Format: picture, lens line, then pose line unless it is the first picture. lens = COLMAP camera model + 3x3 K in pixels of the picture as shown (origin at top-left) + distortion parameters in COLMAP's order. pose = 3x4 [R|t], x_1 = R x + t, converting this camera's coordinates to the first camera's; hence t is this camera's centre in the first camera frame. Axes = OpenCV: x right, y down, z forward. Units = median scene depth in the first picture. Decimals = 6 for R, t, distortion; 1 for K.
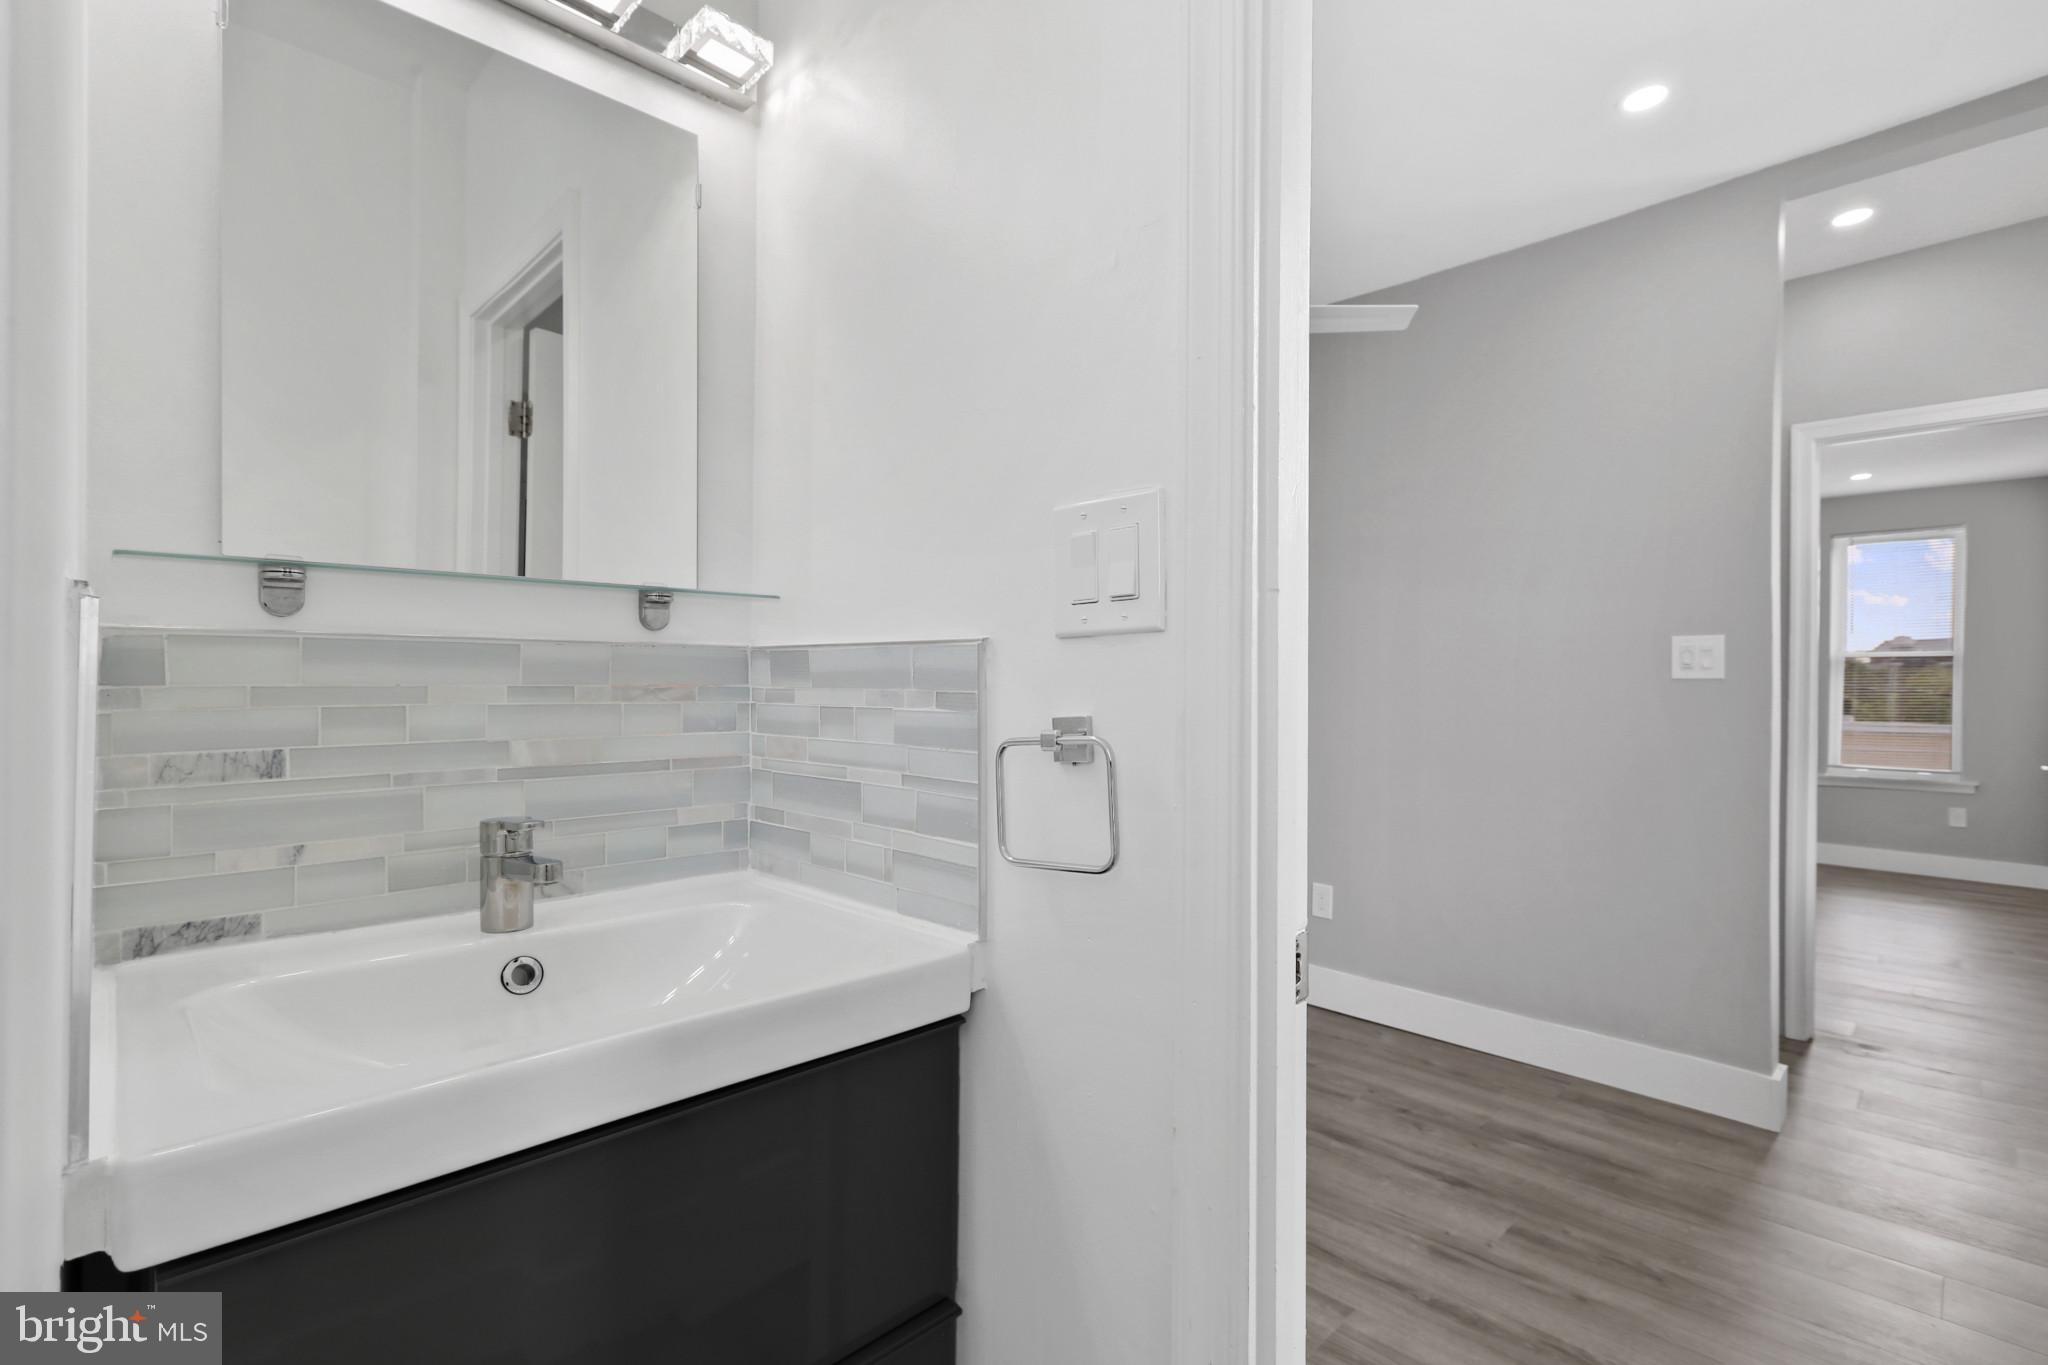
lens RADIAL K [[937.1, 0, 1024.0], [0, 937.1, 682.5], [0, 0, 1]] dist [0.002552, 0.000300]
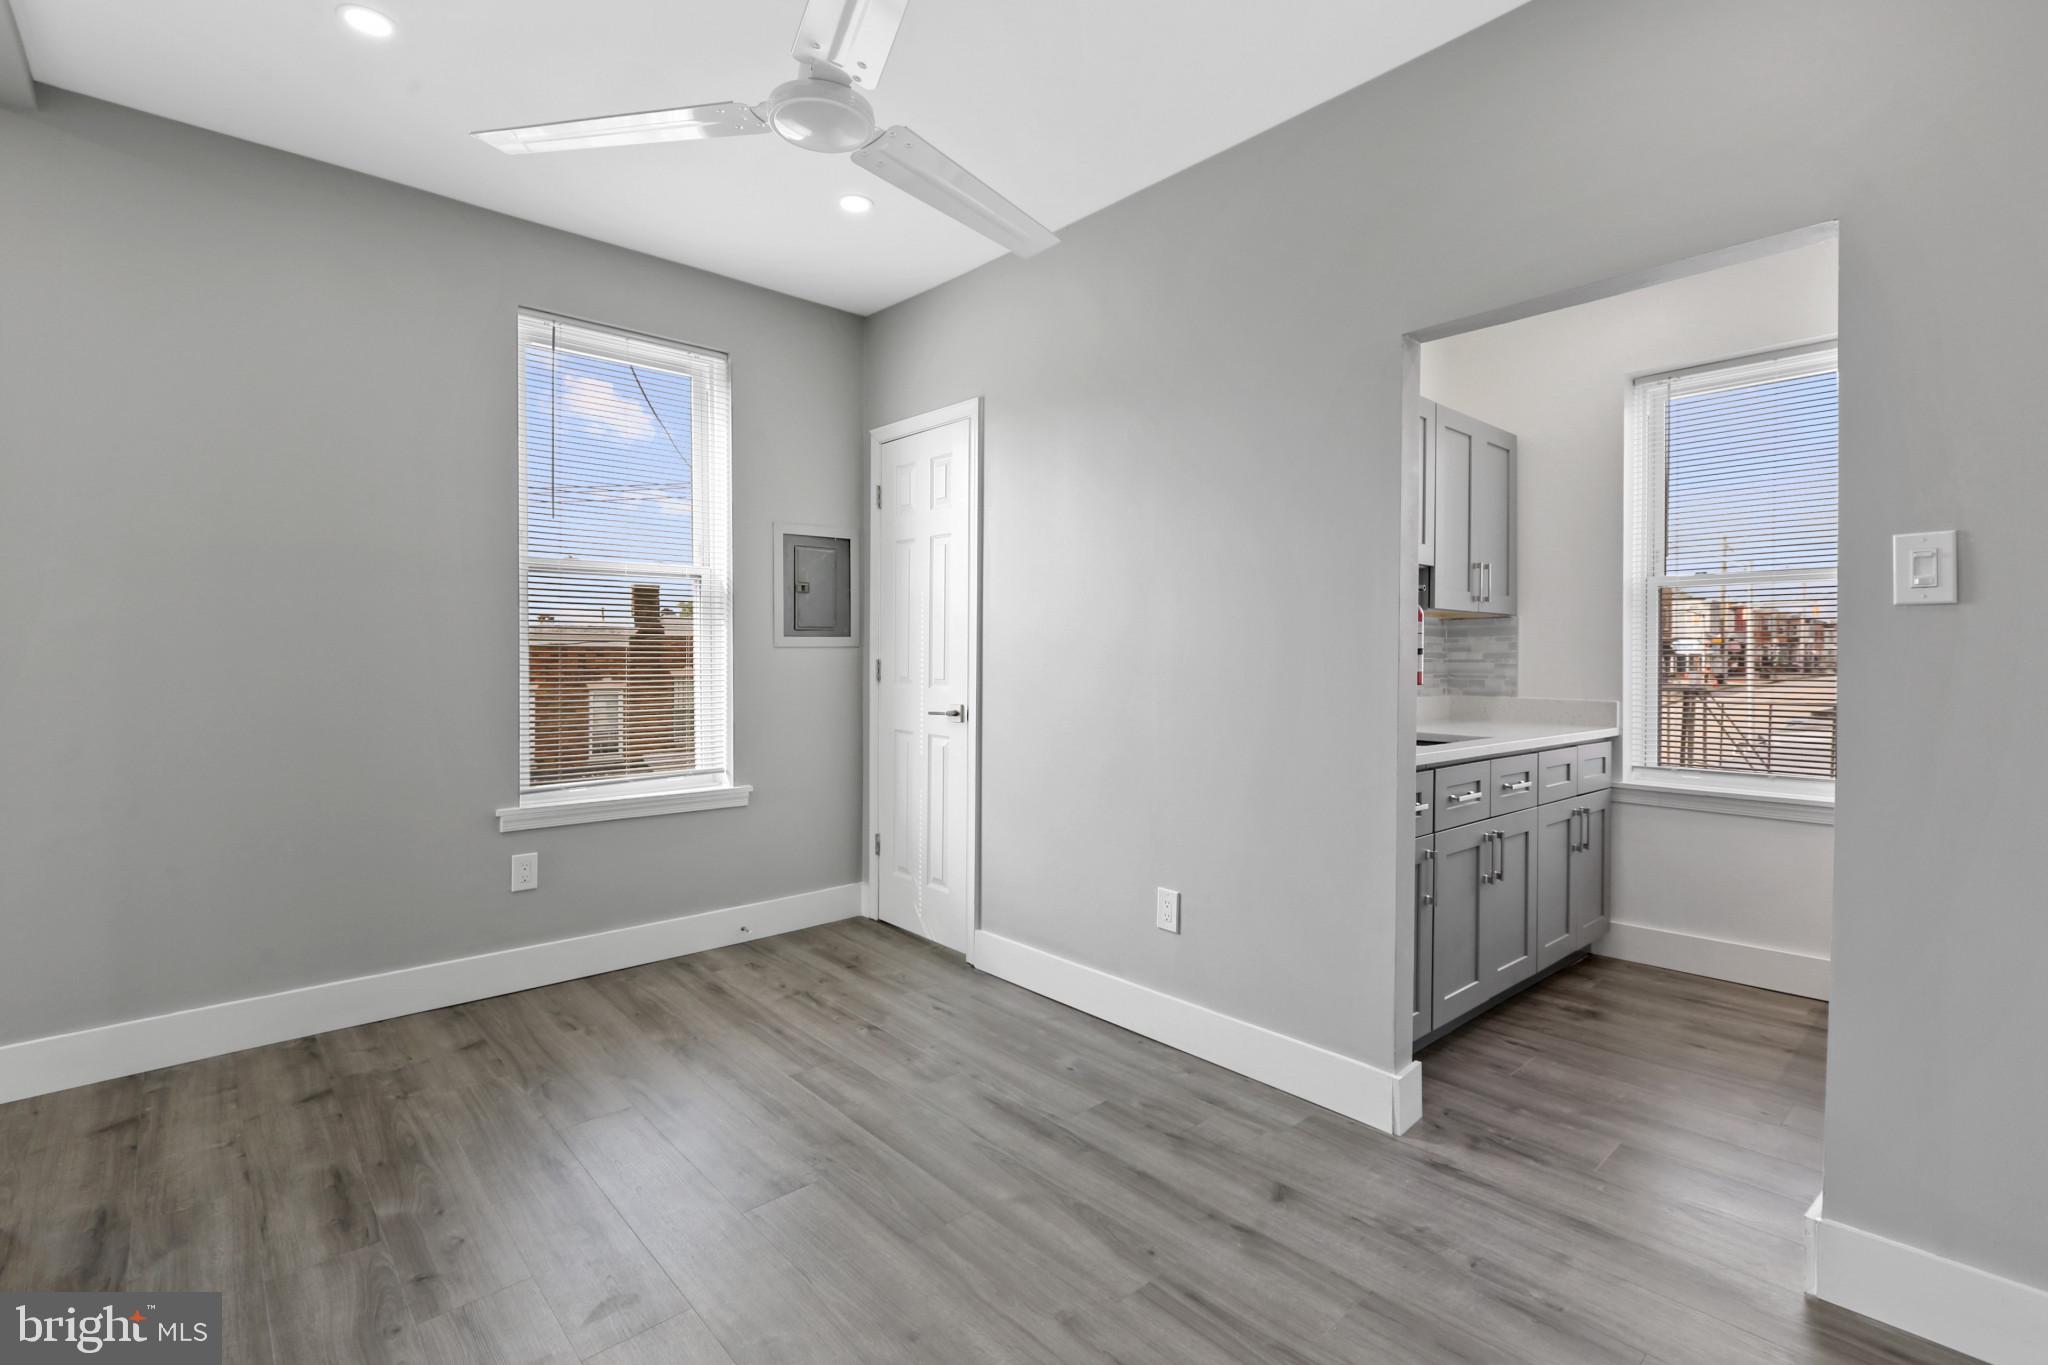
lens RADIAL K [[932.5, 0, 1026.3], [0, 932.5, 664.1], [0, 0, 1]] dist [0.004642, 0.000324]
pose [[-0.999219, -0.010041, 0.038229, -0.041287], [-0.009941, 0.999947, 0.002791, 0.014240], [-0.038255, 0.002409, -0.999265, 1.565191]]
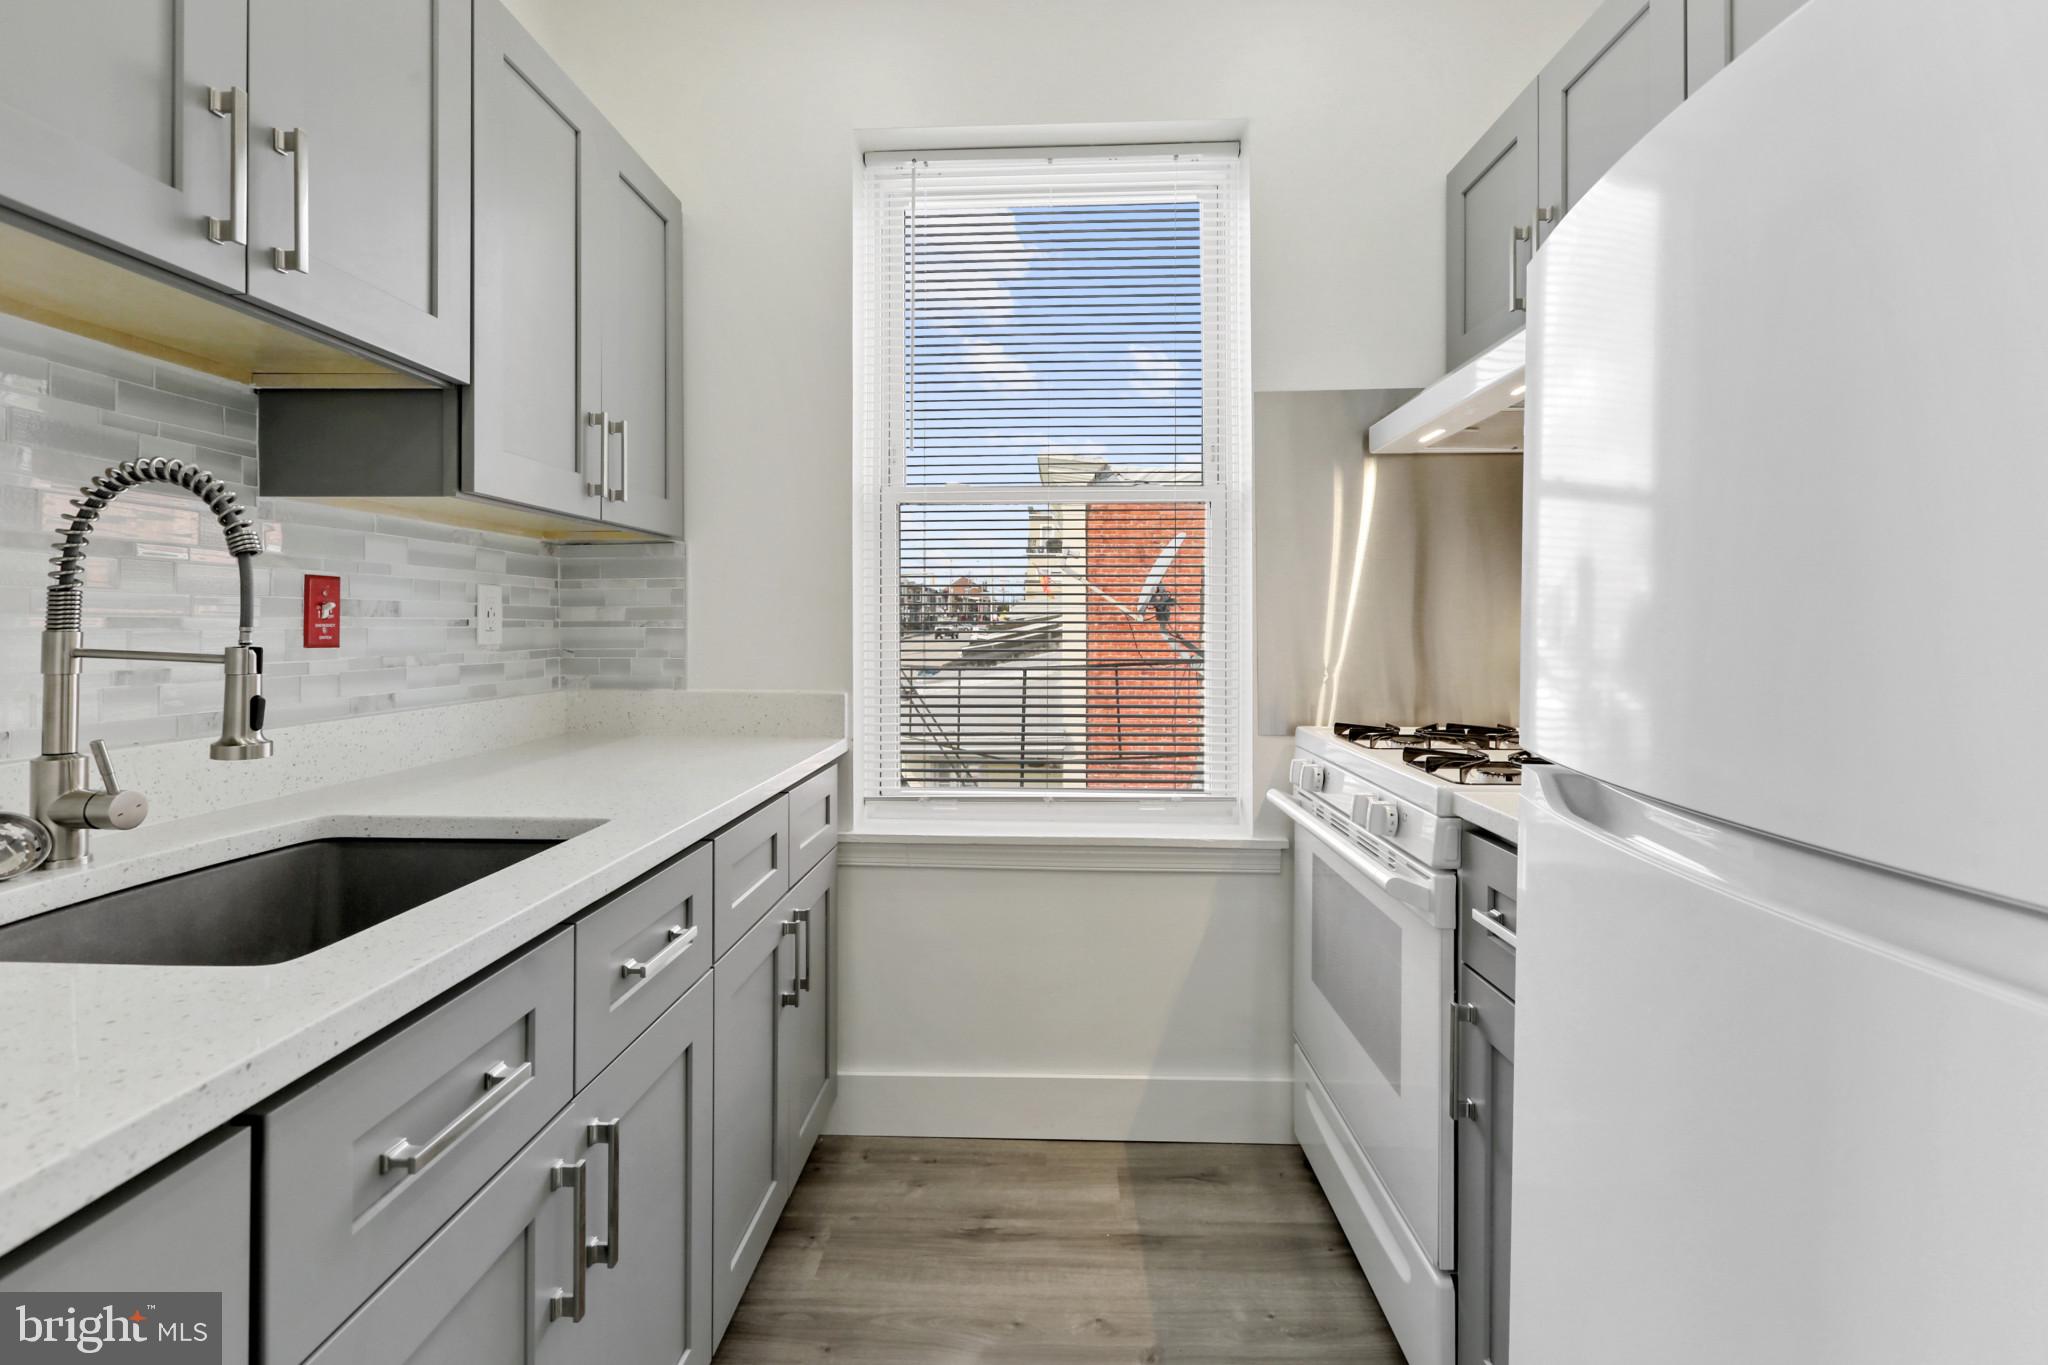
lens RADIAL K [[945.2, 0, 1025.3], [0, 945.2, 629.3], [0, 0, 1]] dist [0.002783, 0.000401]
pose [[-0.722938, -0.003745, -0.690903, -0.400124], [-0.005822, 0.999983, 0.000671, 0.008266], [0.690889, 0.004507, -0.722947, 0.869349]]
